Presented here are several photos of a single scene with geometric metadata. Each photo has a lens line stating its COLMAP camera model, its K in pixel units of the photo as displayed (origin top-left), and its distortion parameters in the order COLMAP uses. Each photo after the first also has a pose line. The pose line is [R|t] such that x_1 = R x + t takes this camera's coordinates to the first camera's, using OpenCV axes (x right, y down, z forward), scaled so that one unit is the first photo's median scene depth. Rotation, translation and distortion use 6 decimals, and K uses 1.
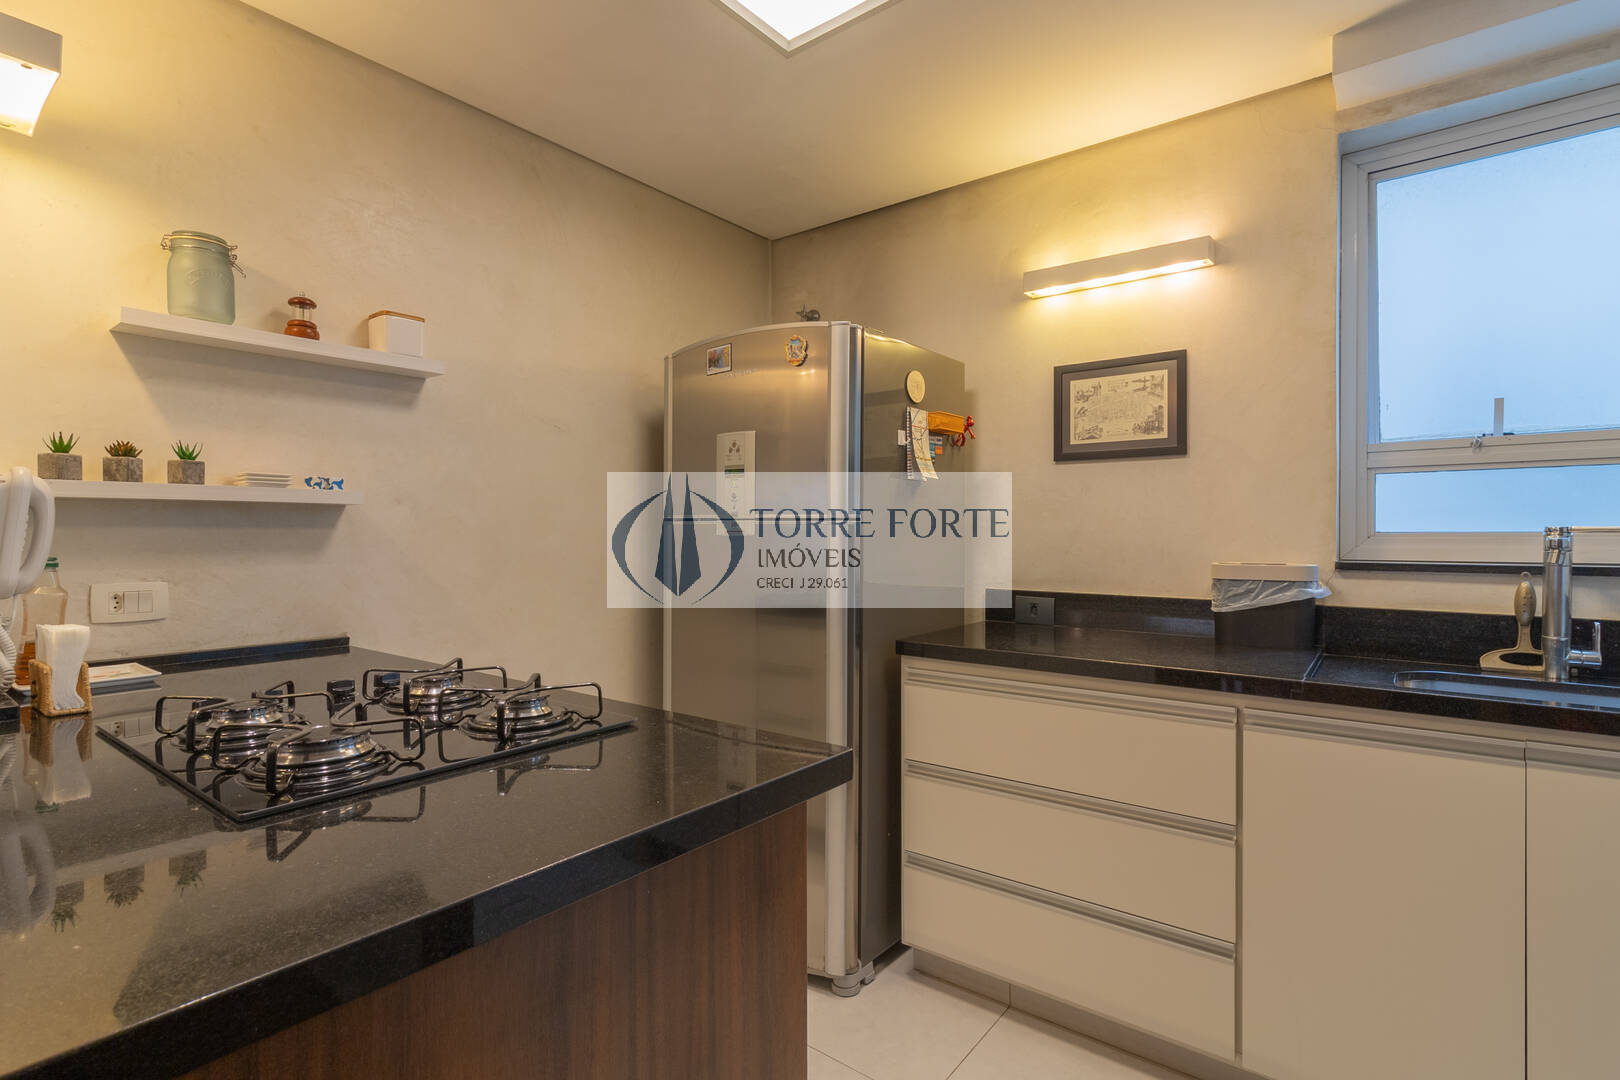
lens RADIAL K [[750.3, 0, 849.9], [0, 750.3, 534.9], [0, 0, 1]] dist [0.001713, 0.000335]
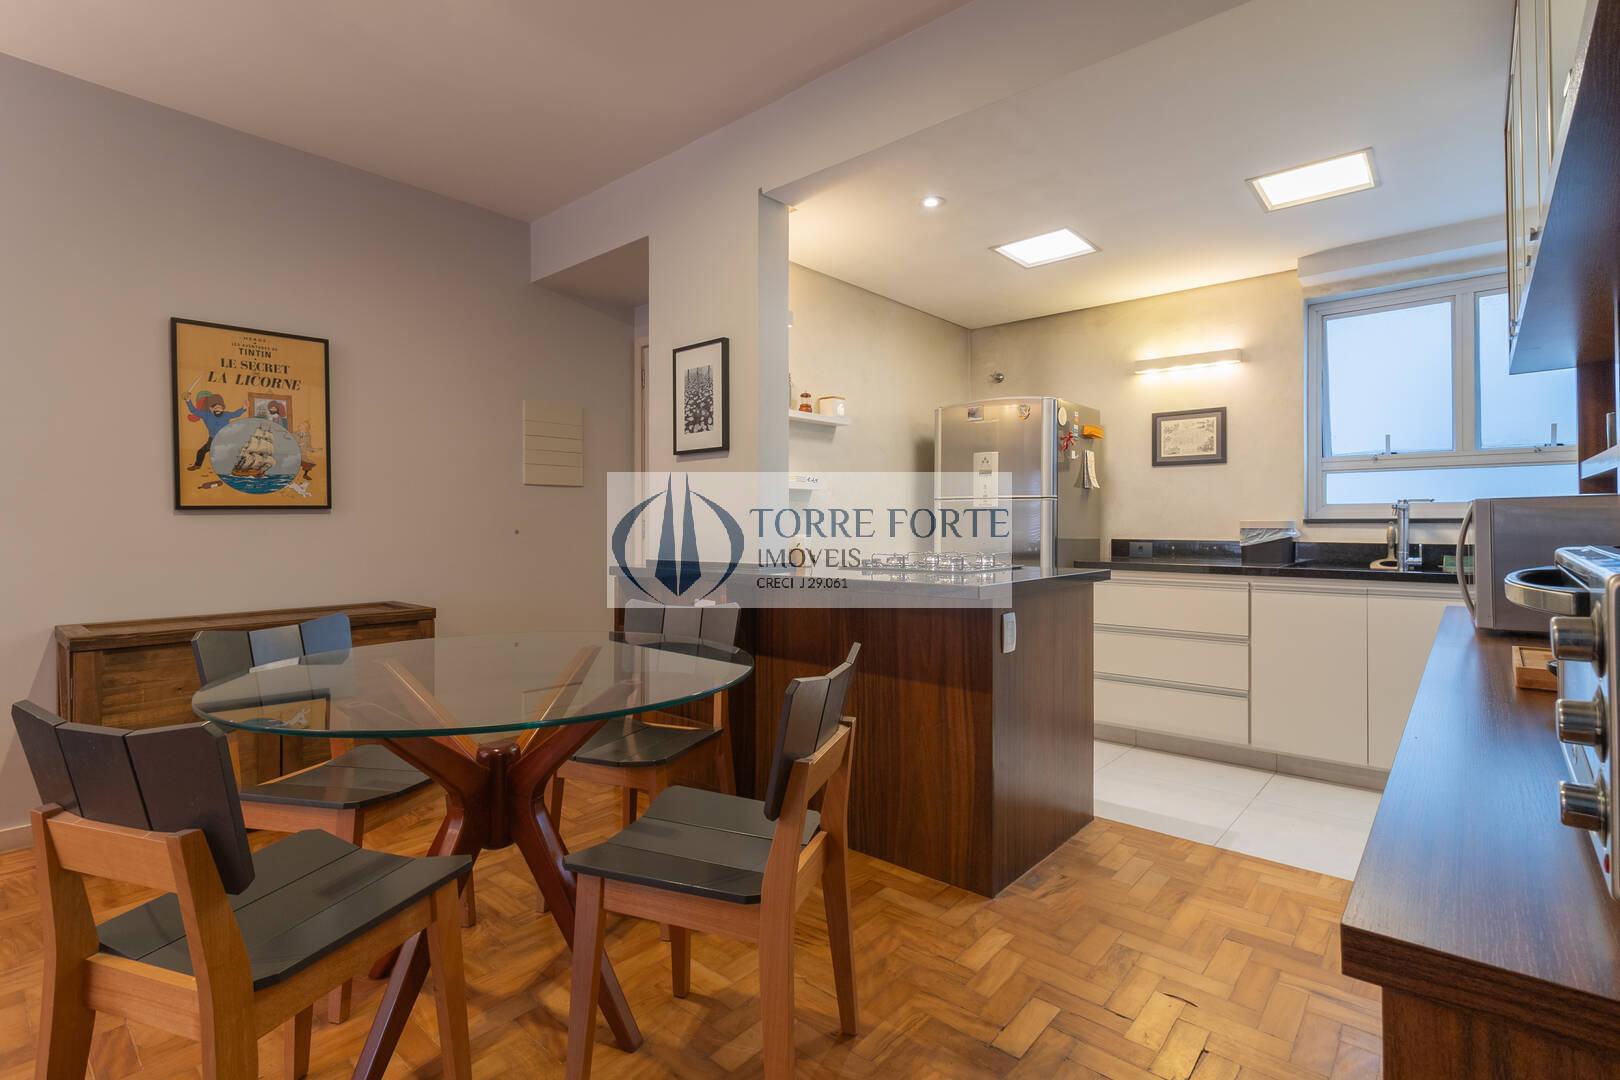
lens RADIAL K [[773.6, 0, 868.2], [0, 773.6, 522.8], [0, 0, 1]] dist [0.000339, -0.000120]
pose [[0.999756, -0.001255, -0.022062, -0.446086], [0.001139, 0.999986, -0.005259, 0.056011], [0.022069, 0.005233, 0.999743, -1.050963]]
